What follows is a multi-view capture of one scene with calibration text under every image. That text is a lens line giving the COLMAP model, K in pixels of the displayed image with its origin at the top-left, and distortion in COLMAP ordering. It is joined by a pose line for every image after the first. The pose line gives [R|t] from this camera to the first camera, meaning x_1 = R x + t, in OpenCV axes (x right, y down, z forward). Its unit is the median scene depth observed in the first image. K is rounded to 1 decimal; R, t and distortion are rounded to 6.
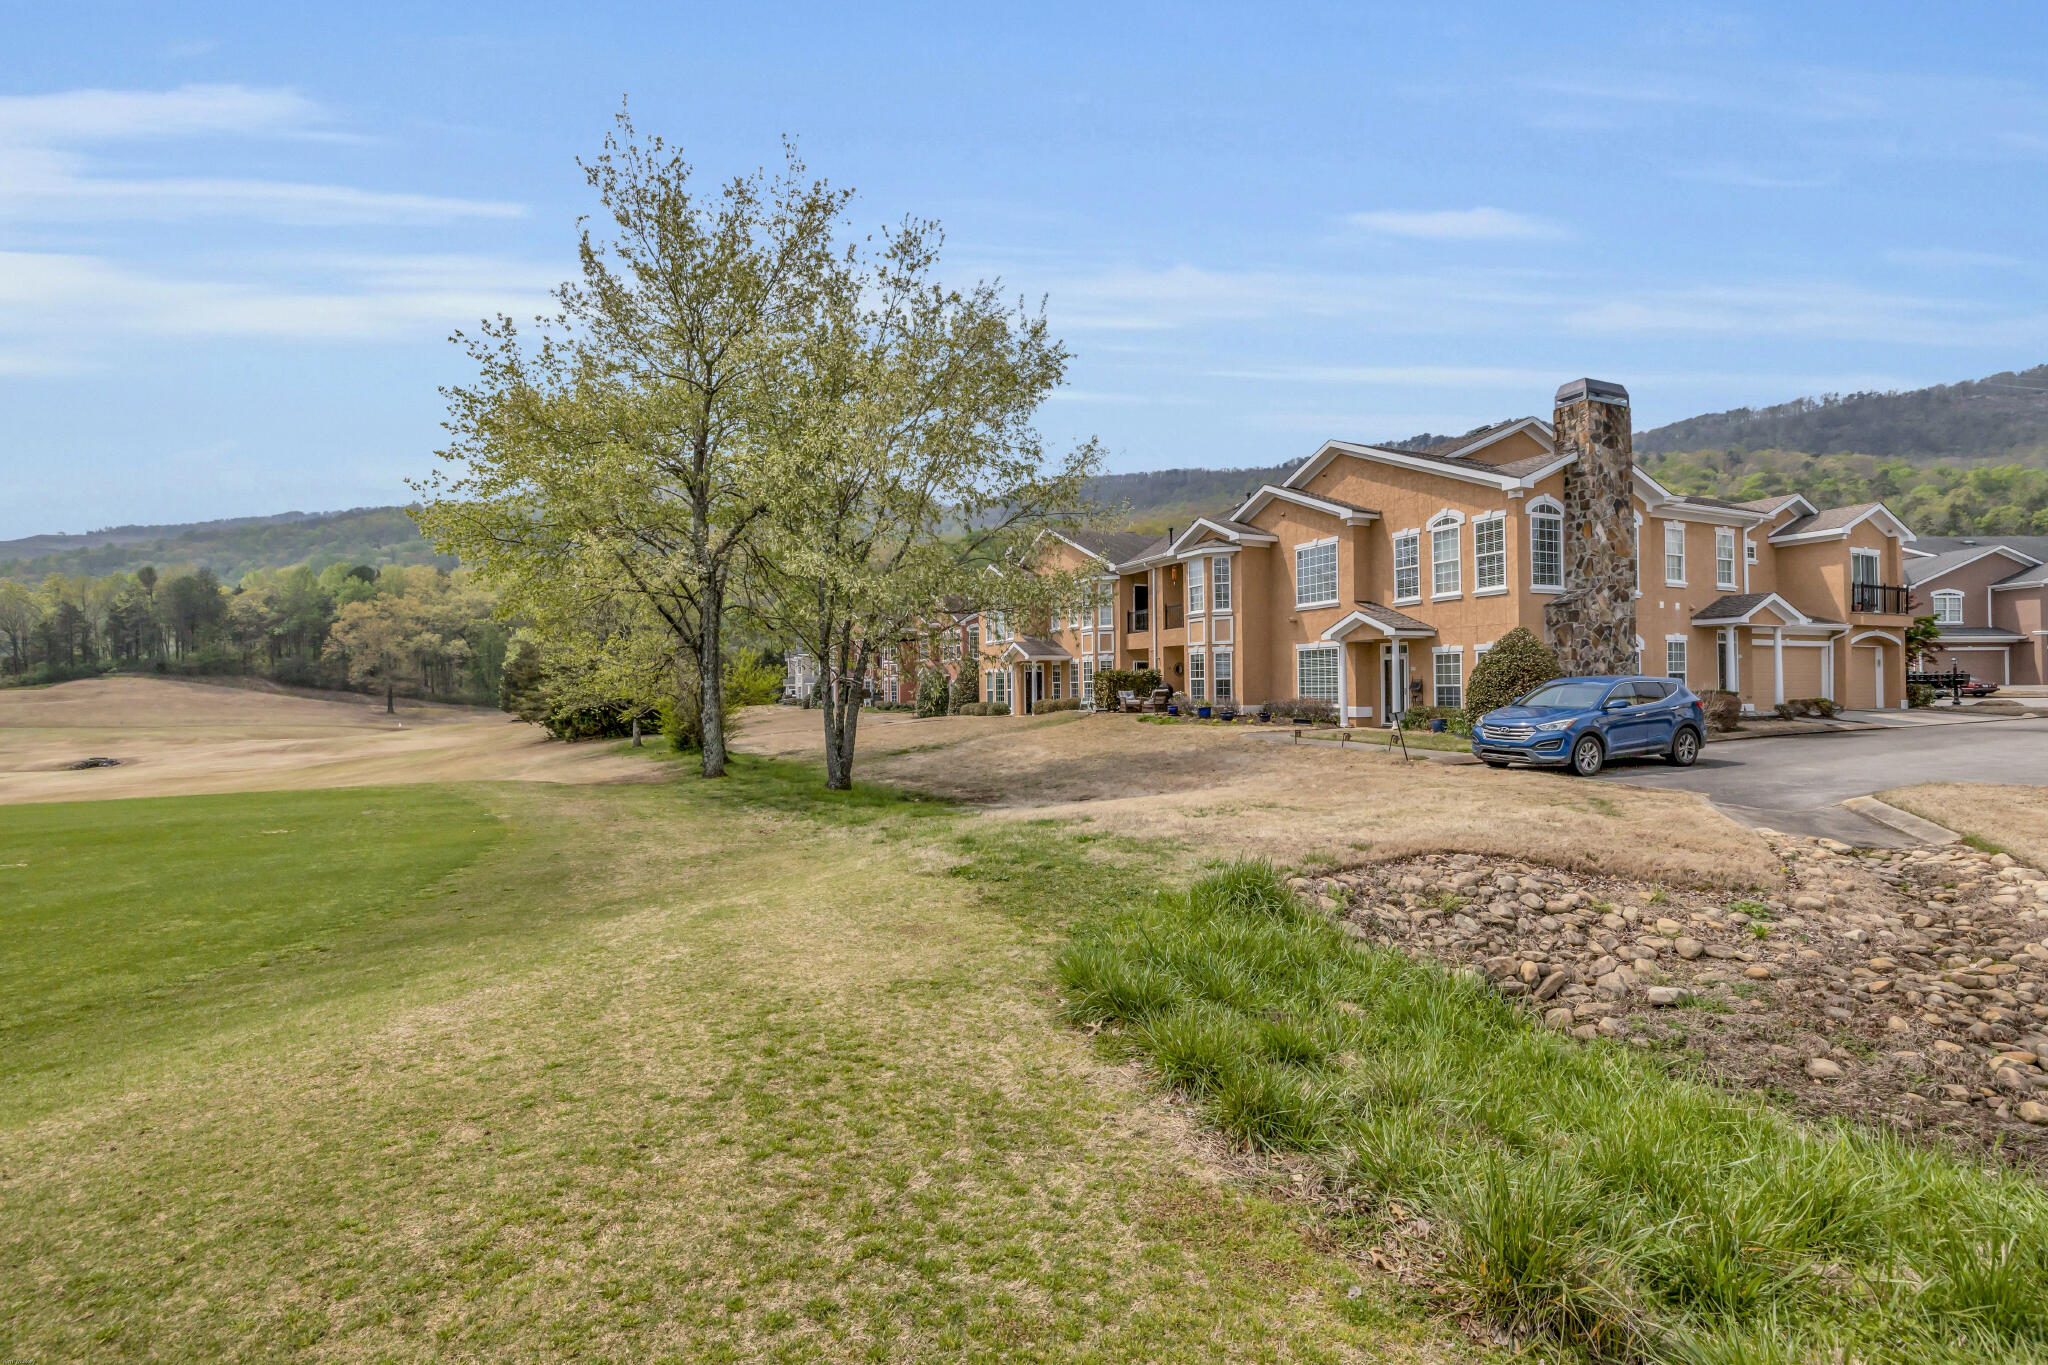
lens RADIAL K [[865.5, 0, 952.6], [0, 865.5, 683.8], [0, 0, 1]] dist [-0.000932, 0.000017]
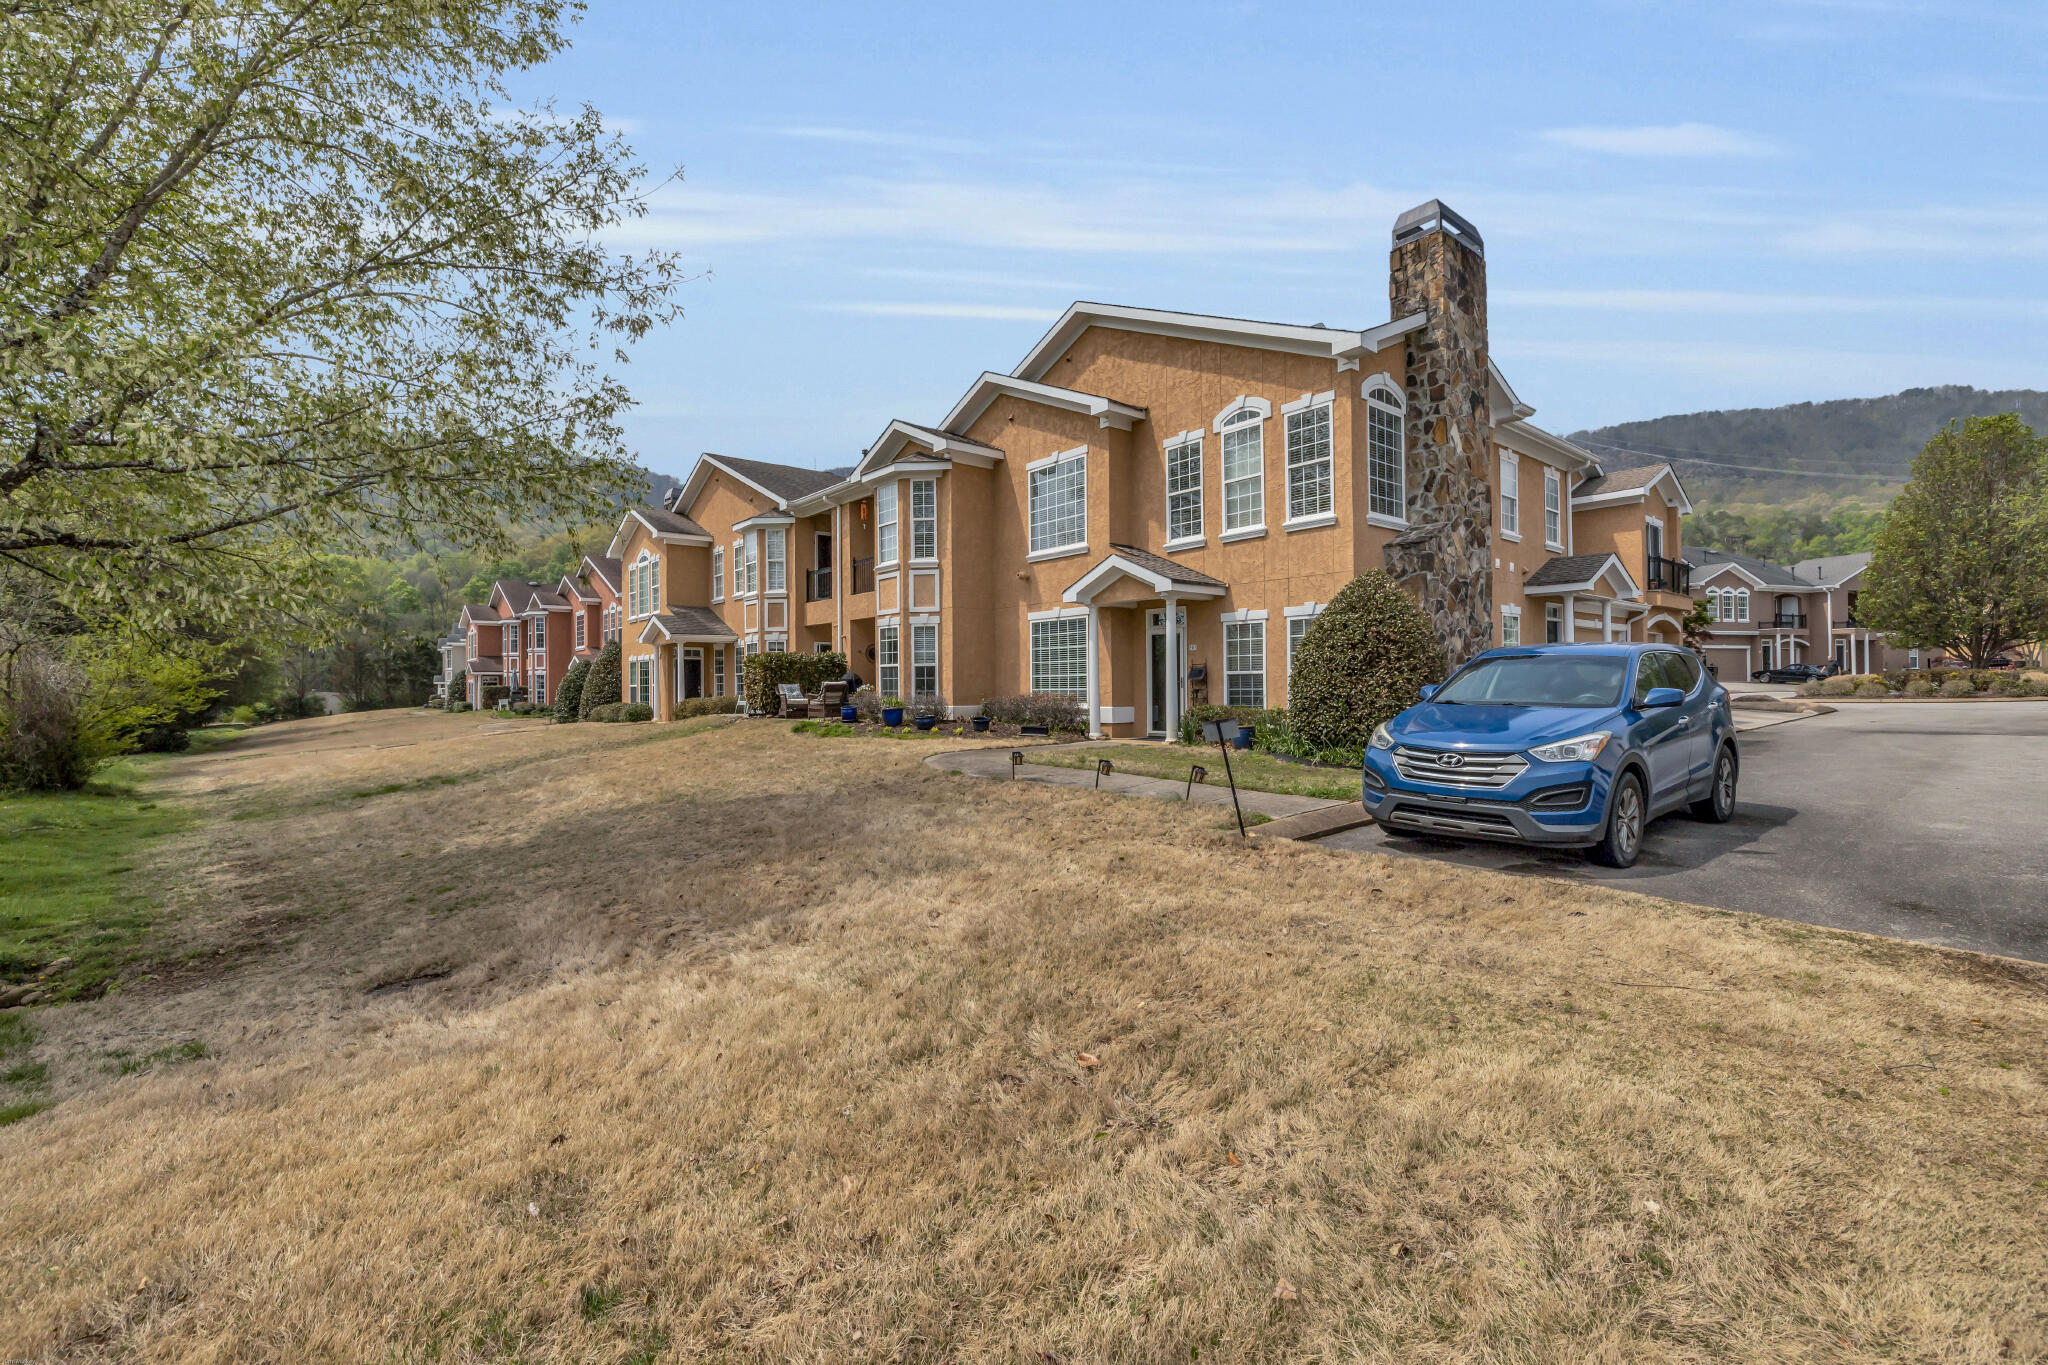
lens RADIAL K [[860.5, 0, 1024.0], [0, 860.5, 682.5], [0, 0, 1]] dist [-0.007639, 0.000381]
pose [[0.938757, 0.004132, 0.344555, 0.193007], [-0.003168, 0.999989, -0.003360, 0.011431], [-0.344566, 0.002062, 0.938760, 0.442188]]
